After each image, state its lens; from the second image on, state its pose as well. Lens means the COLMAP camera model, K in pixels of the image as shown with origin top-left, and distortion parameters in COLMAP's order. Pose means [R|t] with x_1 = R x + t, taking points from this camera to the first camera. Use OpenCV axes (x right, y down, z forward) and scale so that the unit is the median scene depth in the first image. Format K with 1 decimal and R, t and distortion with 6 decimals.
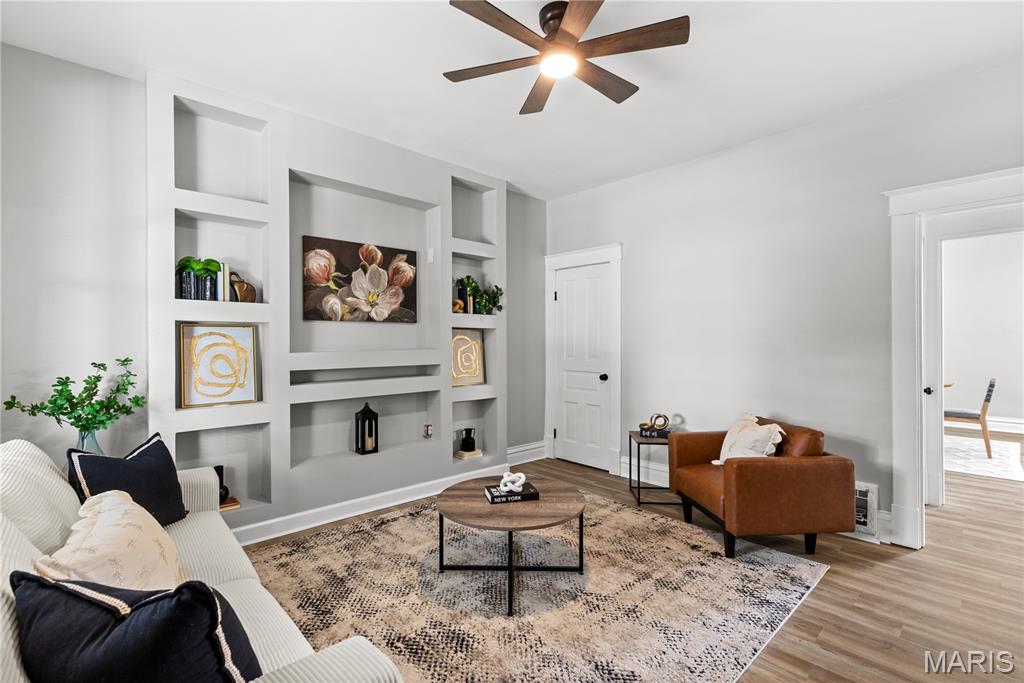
lens RADIAL K [[468.2, 0, 502.7], [0, 468.2, 340.6], [0, 0, 1]] dist [0.005809, -0.002053]
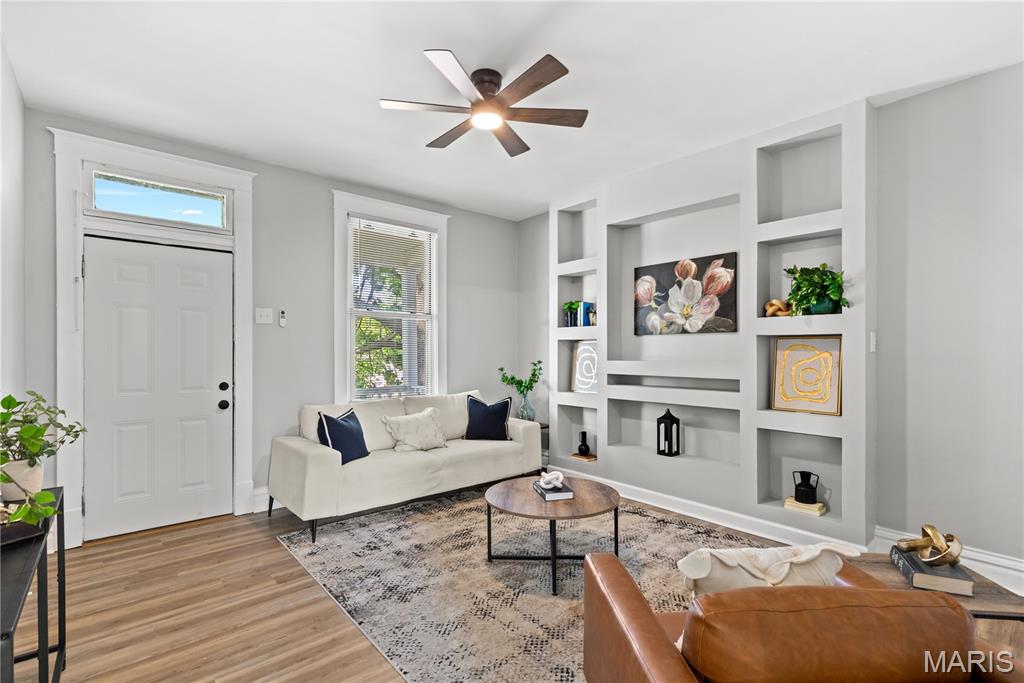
lens RADIAL K [[468.2, 0, 517.0], [0, 468.2, 355.8], [0, 0, 1]] dist [0.005809, -0.002053]
pose [[-0.015739, 0.010476, -0.999821, 0.806115], [-0.000518, 0.999945, 0.010486, -0.001507], [0.999876, 0.000683, -0.015732, 0.671771]]
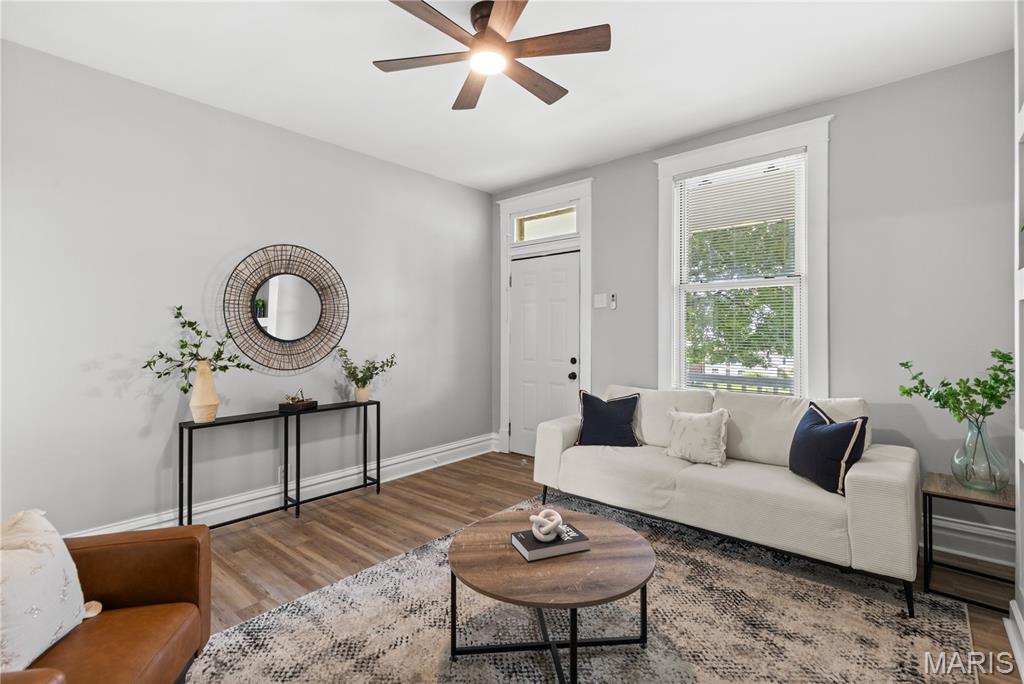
lens RADIAL K [[468.2, 0, 516.0], [0, 468.2, 331.2], [0, 0, 1]] dist [0.005809, -0.002053]
pose [[-0.990870, 0.004795, -0.134733, 0.120041], [0.005438, 0.999976, -0.004405, 0.000959], [0.134709, -0.005097, -0.990872, 1.235604]]
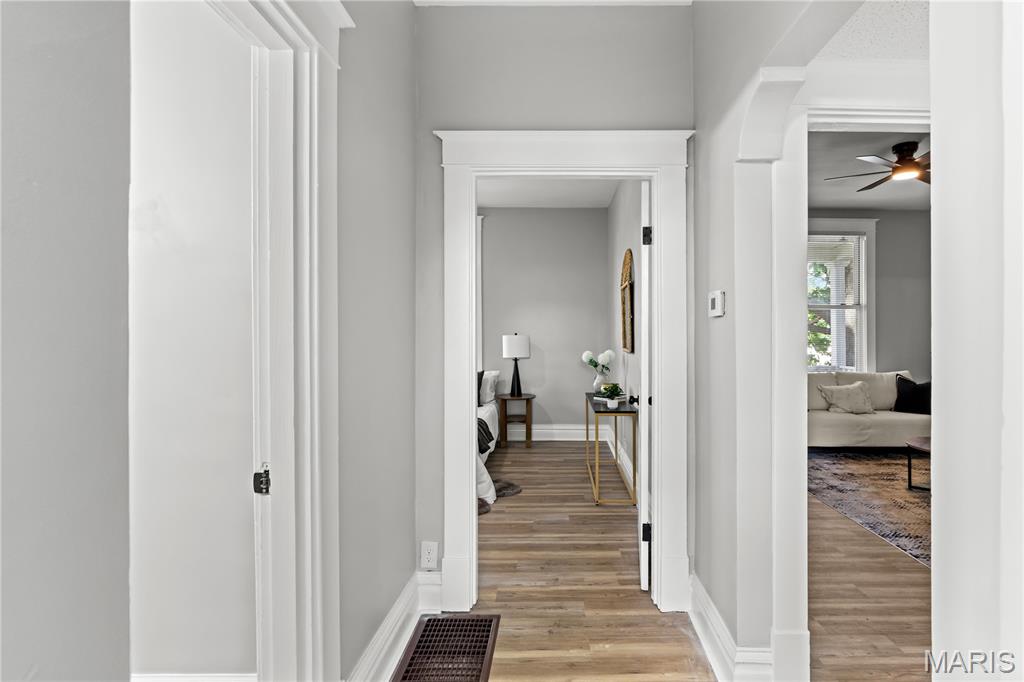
lens RADIAL K [[503.7, 0, 553.9], [0, 503.7, 334.1], [0, 0, 1]] dist [-0.003969, -0.000548]
pose [[-0.674766, 0.000339, -0.738031, 1.442850], [0.001793, 0.999998, -0.001179, -0.007367], [0.738029, -0.002118, -0.674765, 0.792191]]
